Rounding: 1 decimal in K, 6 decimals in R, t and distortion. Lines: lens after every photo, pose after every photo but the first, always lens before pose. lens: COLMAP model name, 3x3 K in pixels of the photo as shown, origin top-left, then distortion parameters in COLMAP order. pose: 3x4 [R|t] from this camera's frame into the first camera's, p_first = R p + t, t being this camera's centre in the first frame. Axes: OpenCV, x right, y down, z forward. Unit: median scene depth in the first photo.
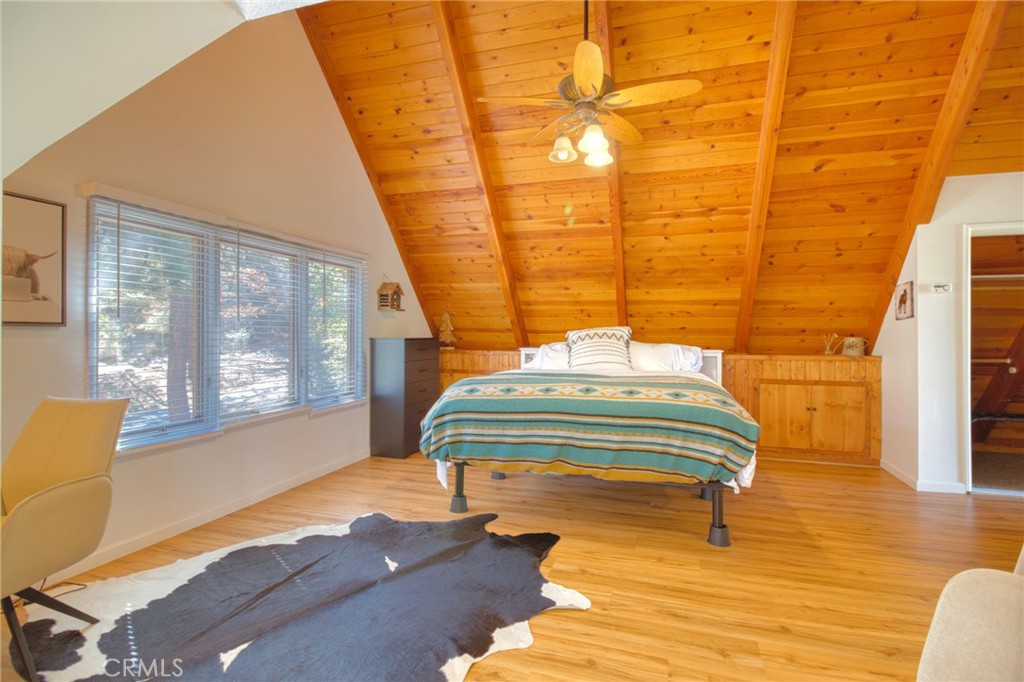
lens RADIAL K [[473.6, 0, 517.8], [0, 473.6, 341.6], [0, 0, 1]] dist [0.002784, -0.014279]
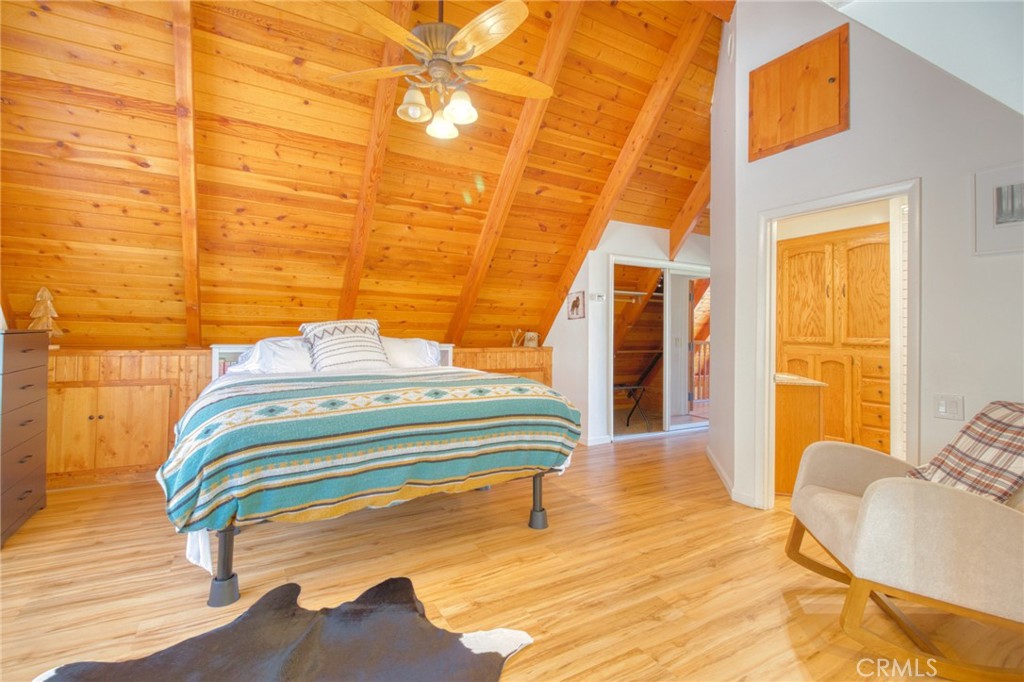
lens RADIAL K [[472.4, 0, 518.3], [0, 472.4, 327.5], [0, 0, 1]] dist [0.002089, -0.011505]
pose [[0.664413, 0.011684, 0.747274, -0.284681], [-0.000410, 0.999883, -0.015269, -0.002837], [-0.747365, 0.009838, 0.664341, 0.229189]]
